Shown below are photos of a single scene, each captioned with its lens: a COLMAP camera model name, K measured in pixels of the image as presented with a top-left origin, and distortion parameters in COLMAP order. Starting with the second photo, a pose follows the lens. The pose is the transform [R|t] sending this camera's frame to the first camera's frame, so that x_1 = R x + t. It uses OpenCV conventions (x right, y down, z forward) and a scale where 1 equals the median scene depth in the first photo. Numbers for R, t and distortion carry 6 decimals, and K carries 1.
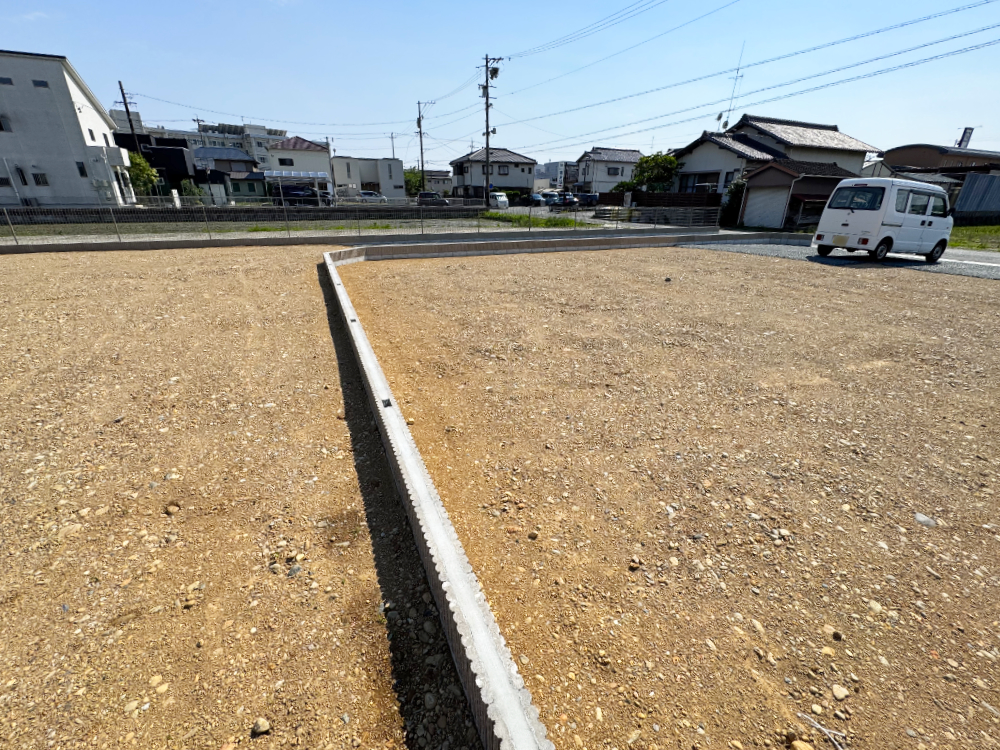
lens RADIAL K [[396.2, 0, 498.7], [0, 396.2, 382.1], [0, 0, 1]] dist [-0.007210, 0.000804]
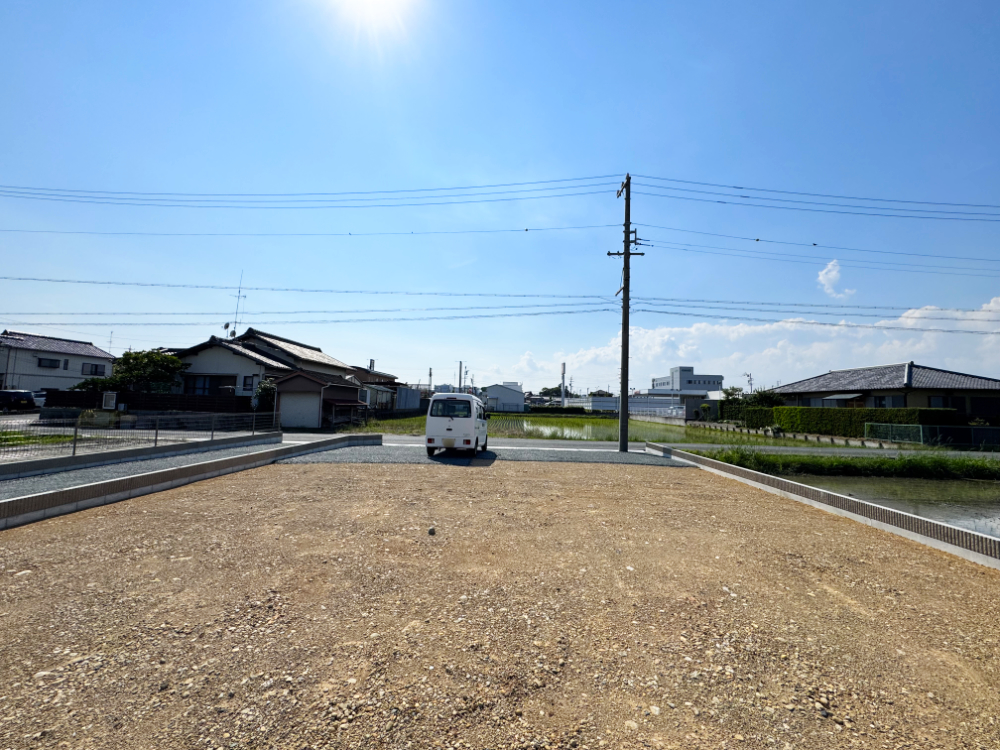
lens RADIAL K [[396.2, 0, 500.7], [0, 396.2, 374.7], [0, 0, 1]] dist [-0.007210, 0.000804]
pose [[0.434713, 0.070482, 0.897807, -0.026297], [0.364923, 0.897631, -0.247162, -0.059416], [-0.823320, 0.435075, 0.364491, 0.114179]]
